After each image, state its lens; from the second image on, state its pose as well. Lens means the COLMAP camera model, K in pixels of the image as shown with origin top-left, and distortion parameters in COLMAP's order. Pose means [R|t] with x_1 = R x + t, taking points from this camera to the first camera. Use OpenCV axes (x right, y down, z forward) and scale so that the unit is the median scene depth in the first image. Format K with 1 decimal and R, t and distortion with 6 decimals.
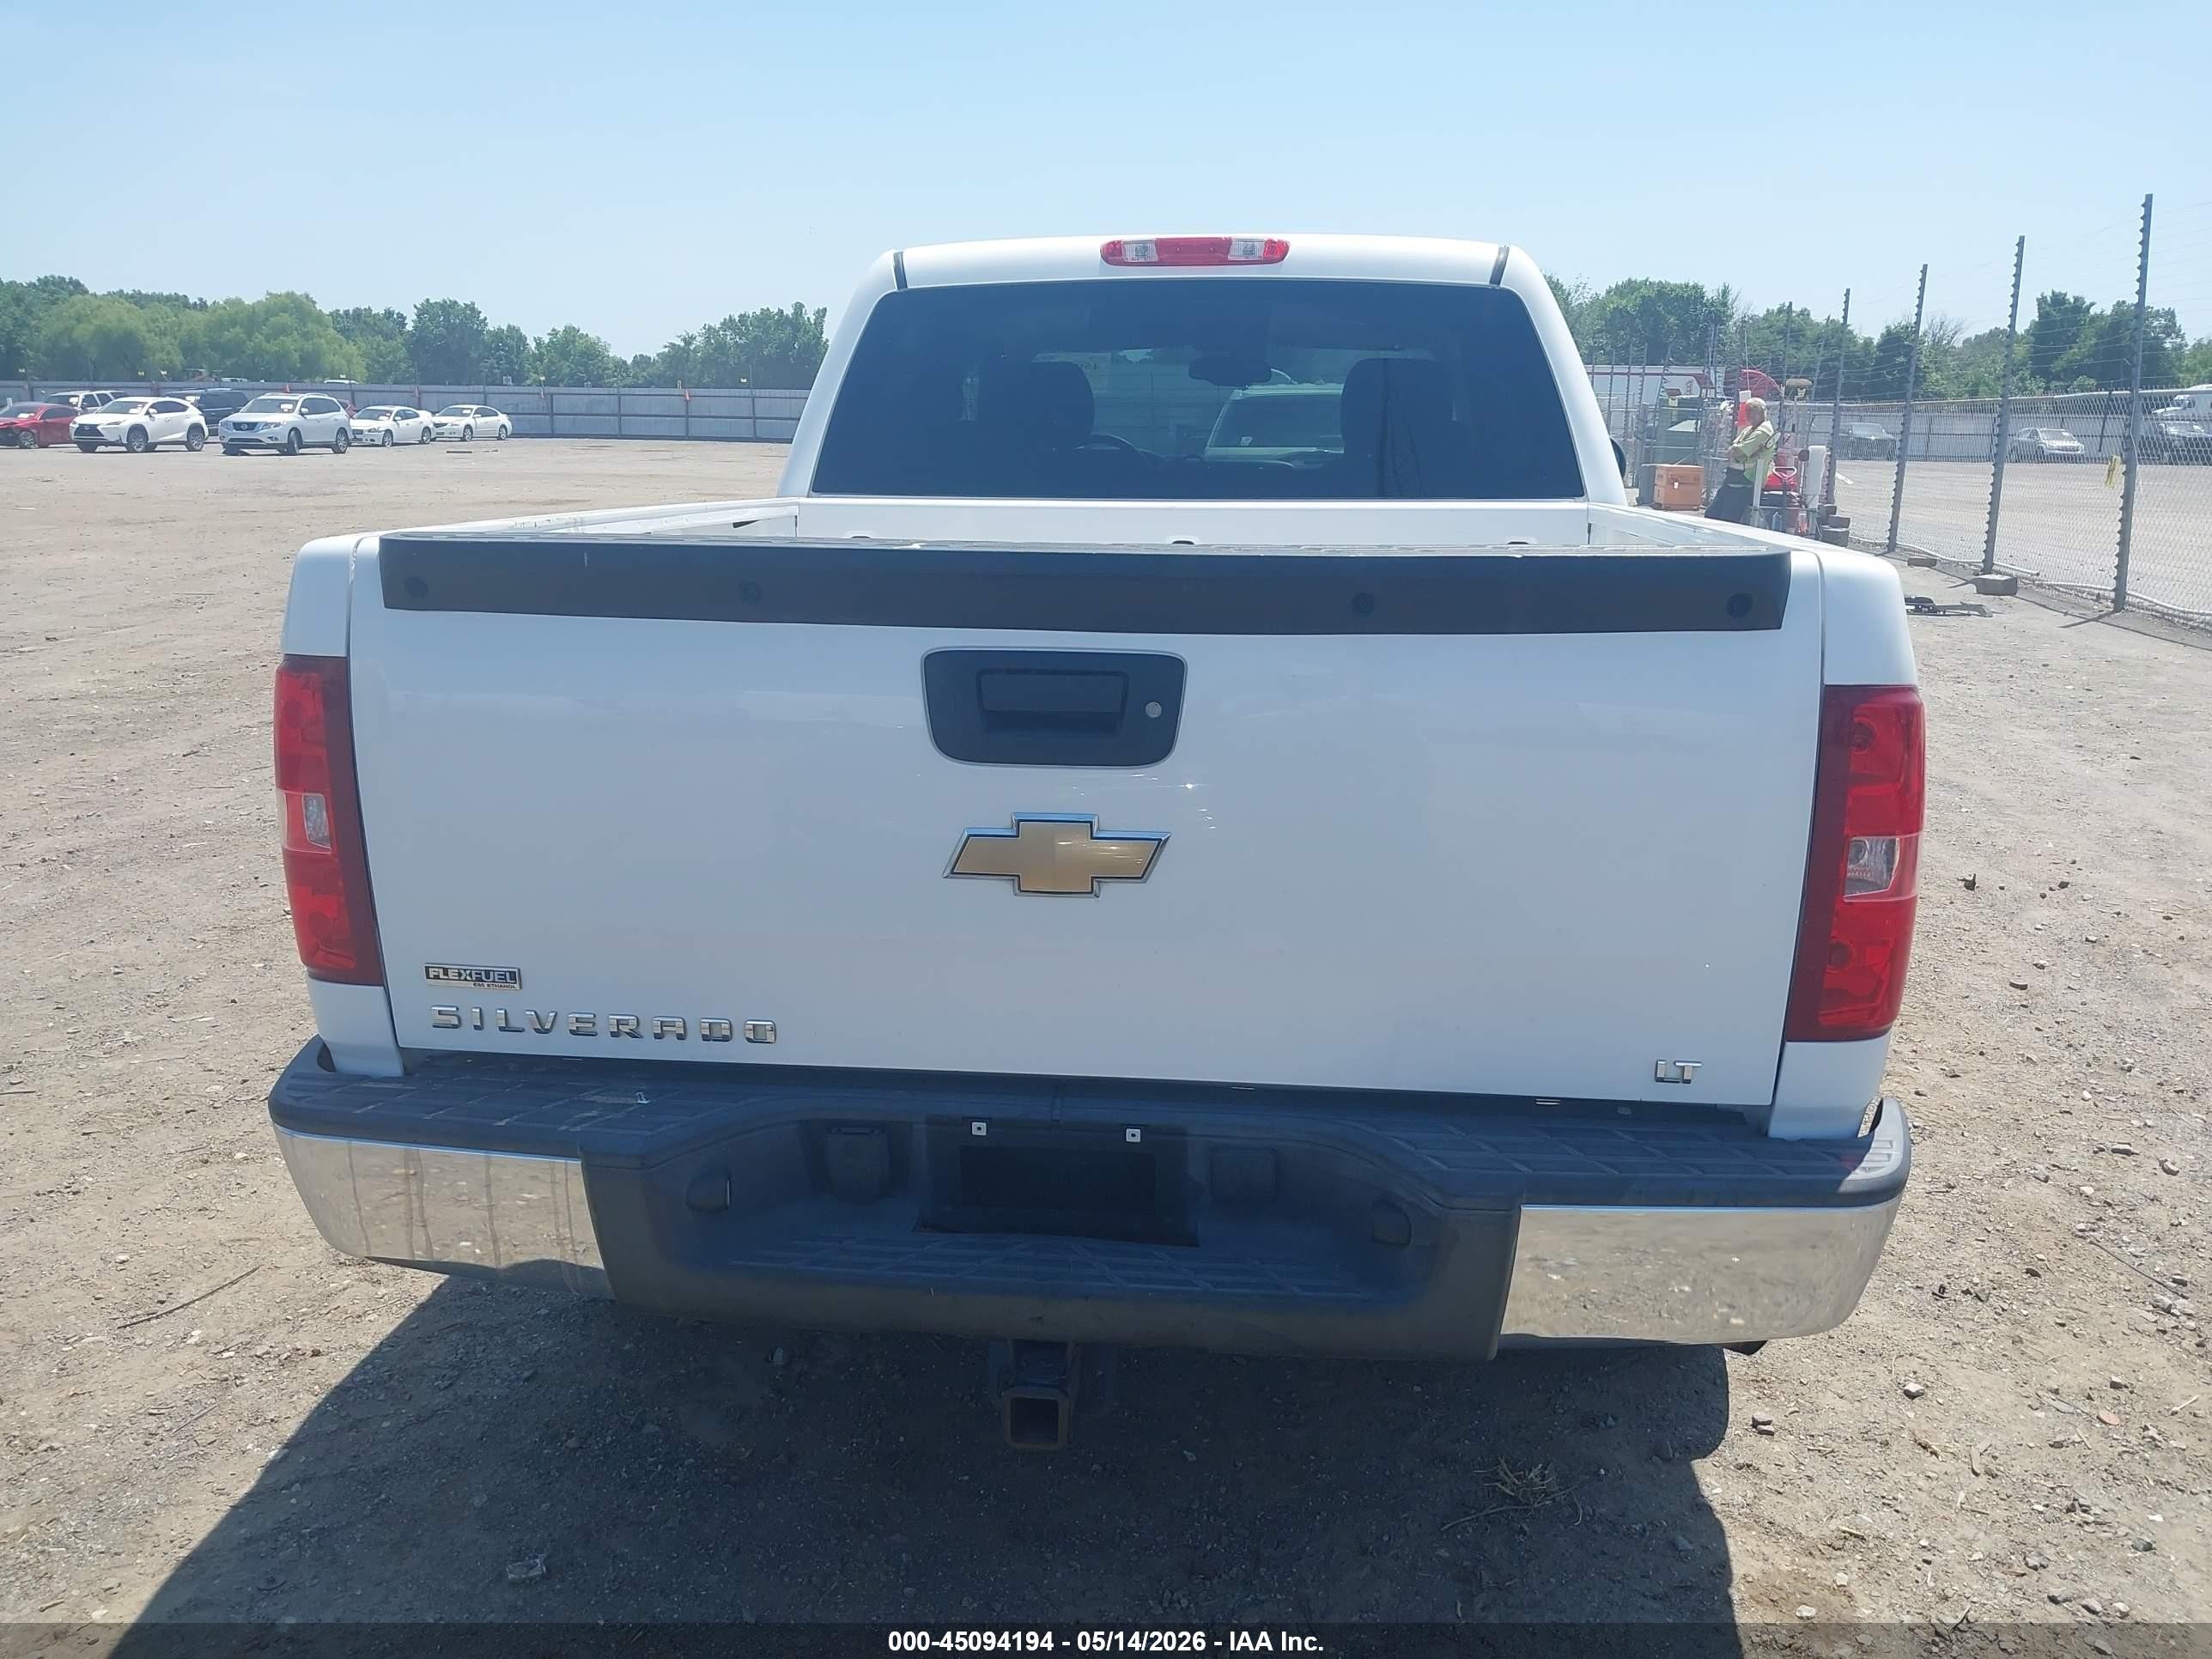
lens RADIAL K [[1761.0, 0, 1124.2], [0, 1761.0, 828.8], [0, 0, 1]] dist [-0.000226, -0.002455]
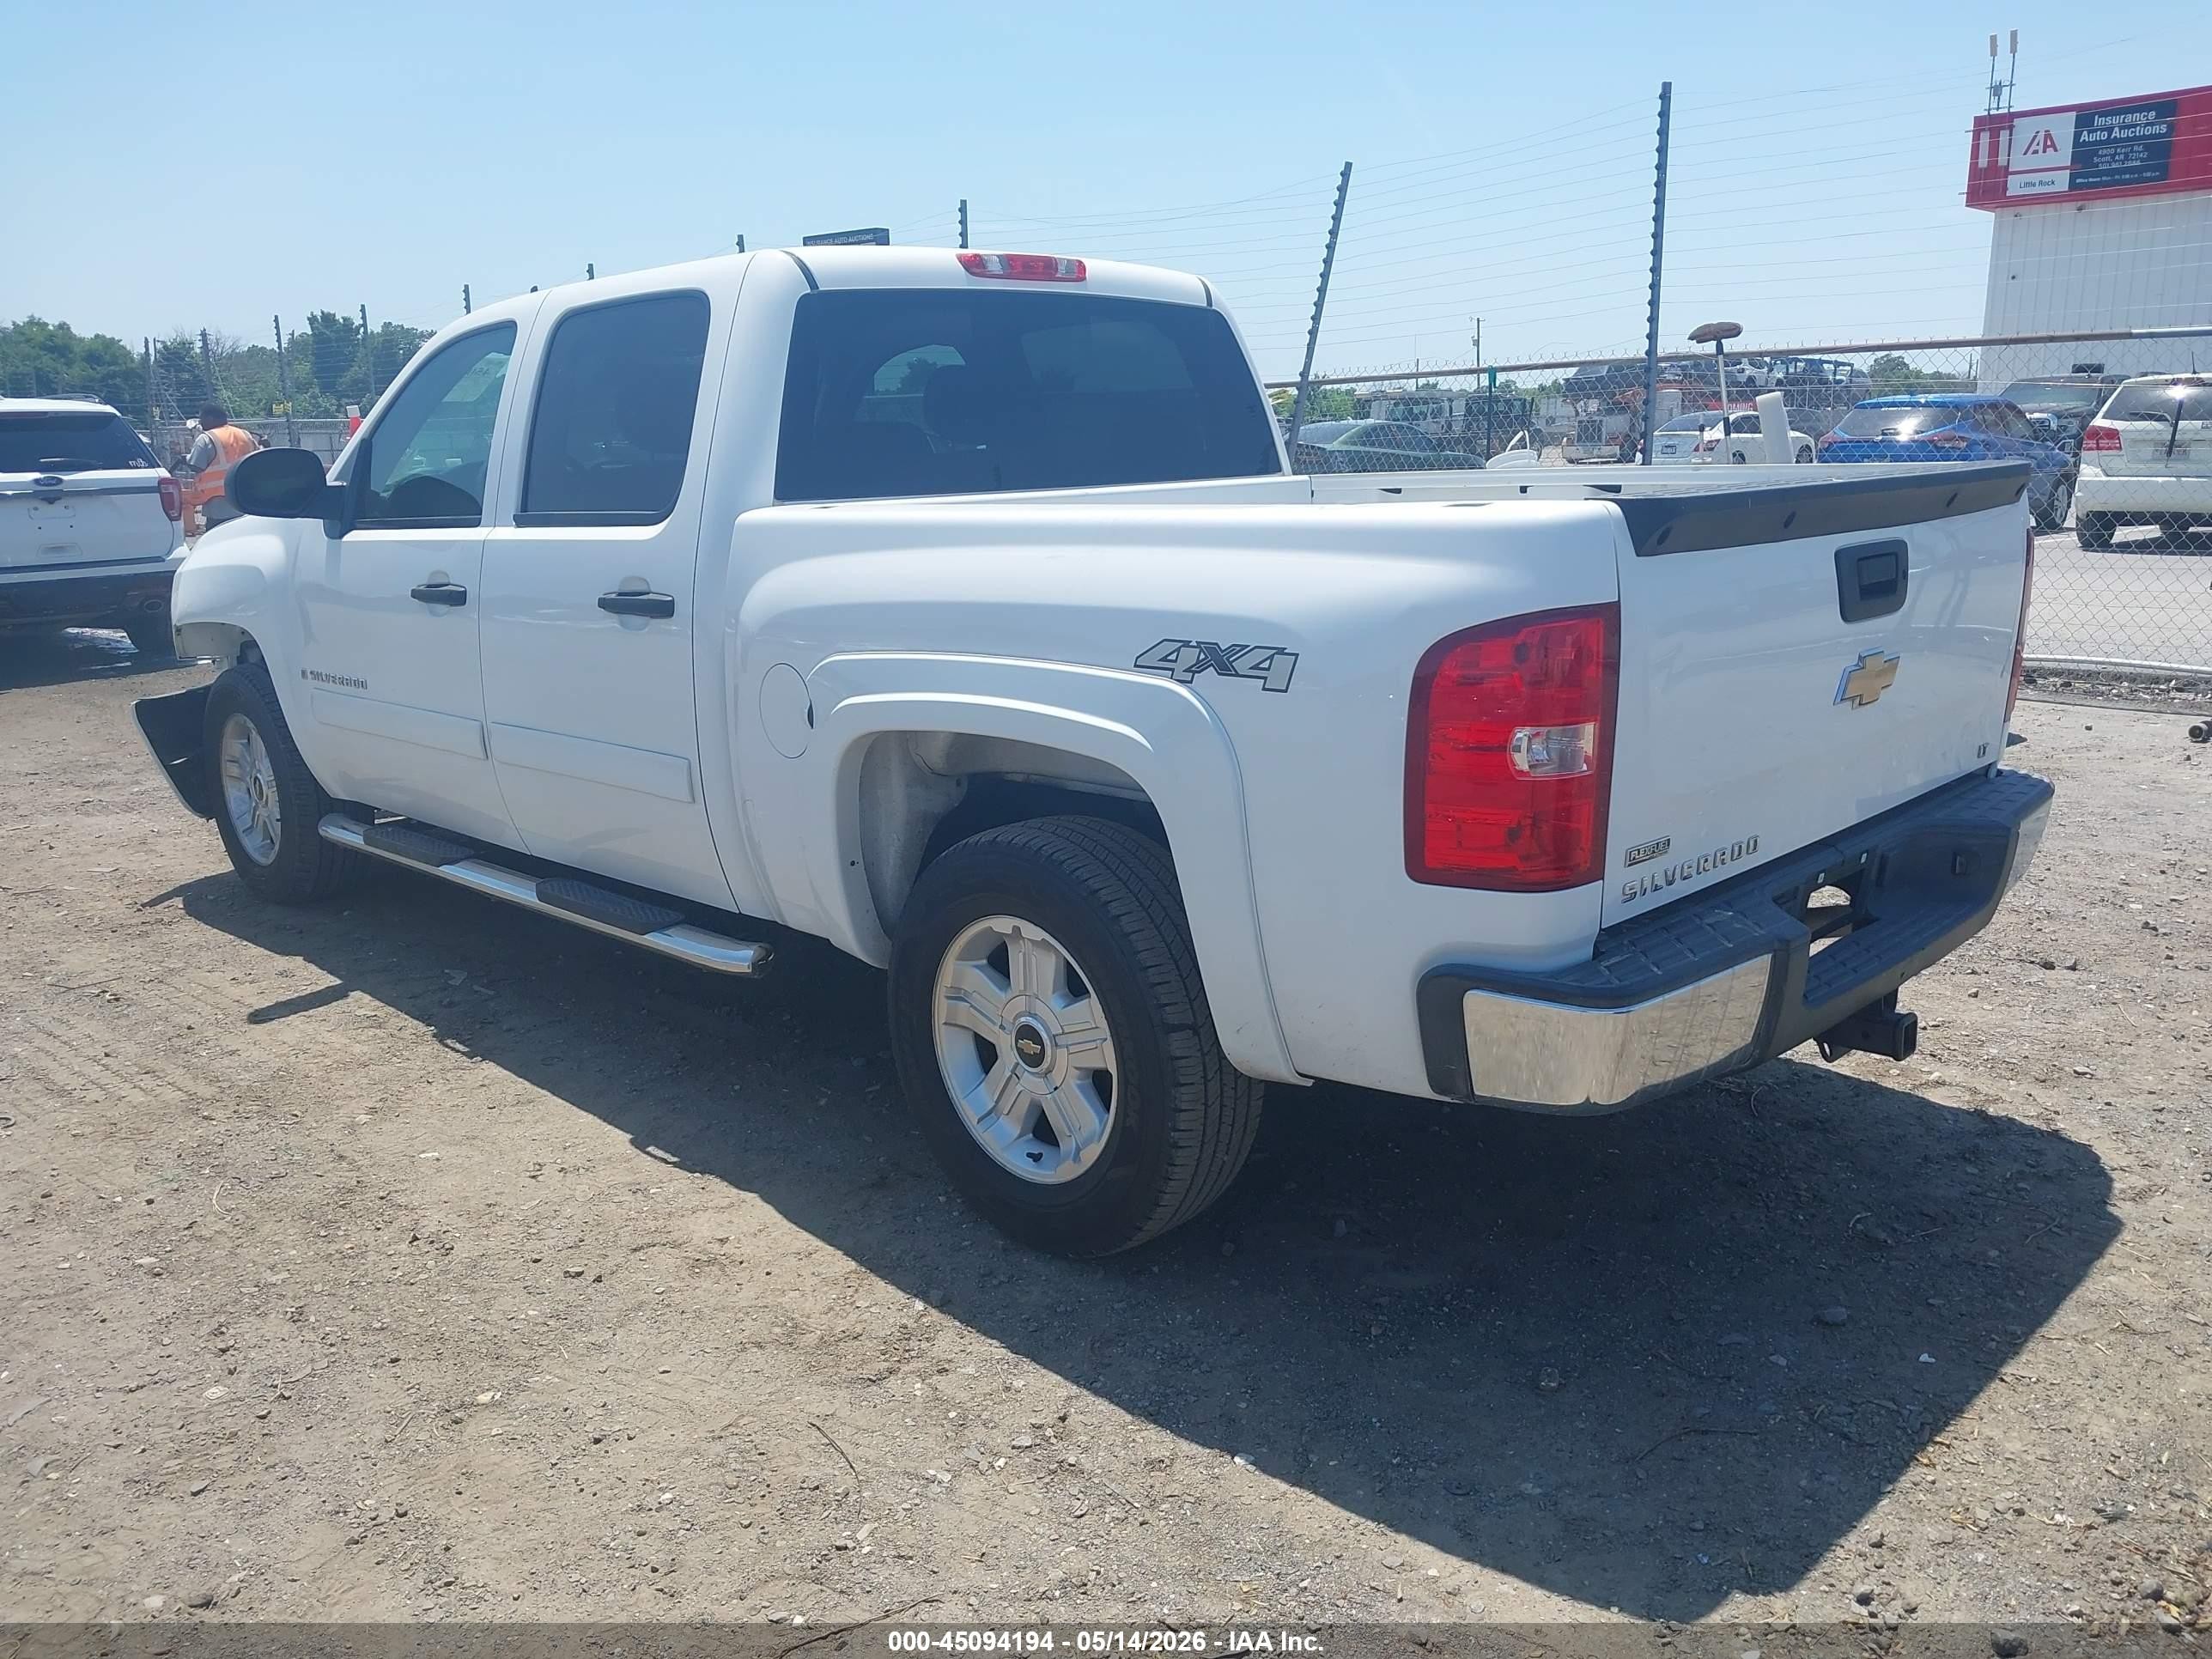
lens RADIAL K [[1764.6, 0, 1127.8], [0, 1764.6, 828.8], [0, 0, 1]] dist [0.004103, -0.011605]
pose [[0.611614, -0.195431, 0.766639, -0.862176], [0.203235, 0.975303, 0.086485, -0.062844], [-0.764607, 0.102912, 0.636228, 0.272216]]
